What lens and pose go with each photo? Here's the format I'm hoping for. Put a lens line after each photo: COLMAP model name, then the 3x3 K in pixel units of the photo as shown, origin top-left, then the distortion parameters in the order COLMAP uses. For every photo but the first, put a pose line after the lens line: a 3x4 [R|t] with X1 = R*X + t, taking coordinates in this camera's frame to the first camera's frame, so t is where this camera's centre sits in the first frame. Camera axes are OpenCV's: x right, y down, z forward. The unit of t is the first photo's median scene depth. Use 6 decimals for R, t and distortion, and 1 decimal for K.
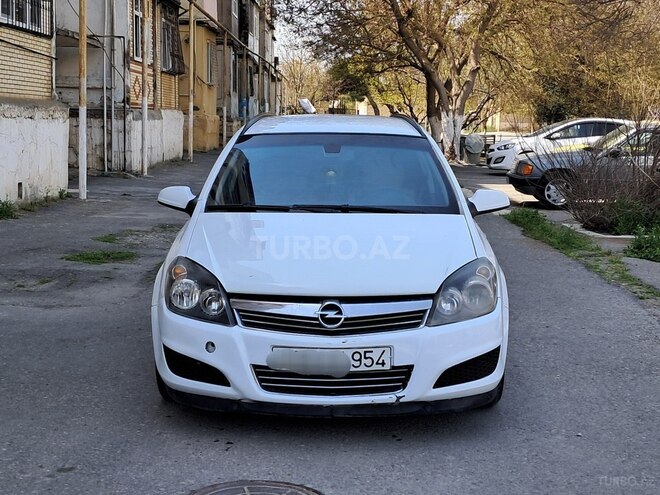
lens RADIAL K [[1027.7, 0, 340.6], [0, 1027.7, 246.6], [0, 0, 1]] dist [0.229373, -0.955171]
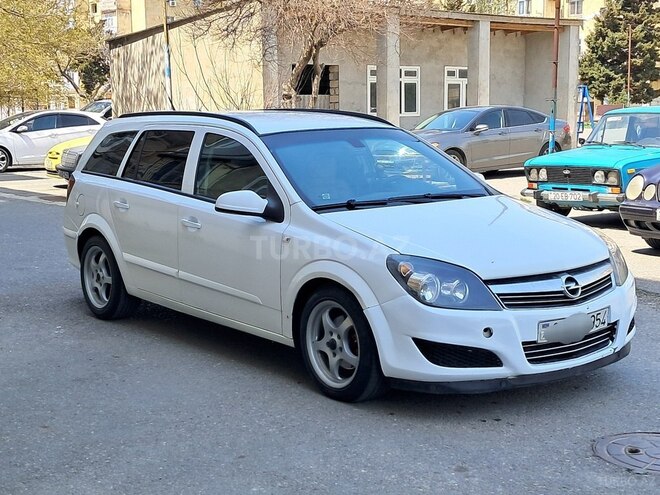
lens RADIAL K [[1027.7, 0, 340.6], [0, 1027.7, 246.6], [0, 0, 1]] dist [0.229373, -0.955171]
pose [[0.795621, -0.110030, 0.595718, -0.861514], [0.104328, 0.993561, 0.044175, -0.051726], [-0.596743, 0.027003, 0.801978, 0.241483]]
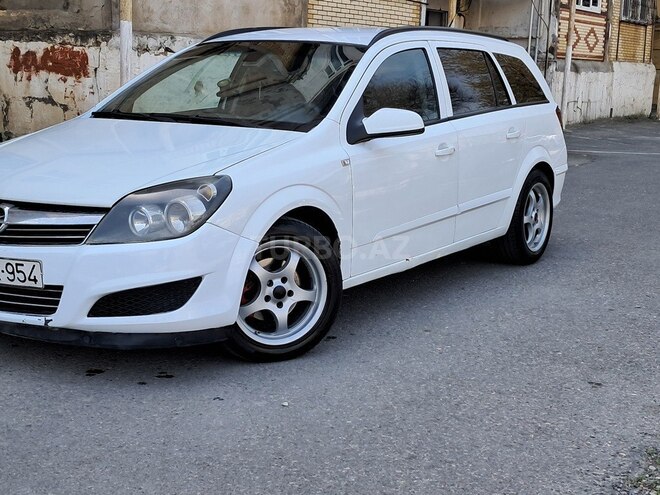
lens RADIAL K [[1020.7, 0, 329.6], [0, 1020.7, 236.0], [0, 0, 1]] dist [0.337417, -1.086166]
pose [[0.853946, 0.092666, -0.512044, 0.689563], [-0.080692, 0.995694, 0.045622, 0.015996], [0.514067, 0.002359, 0.857747, 0.369636]]
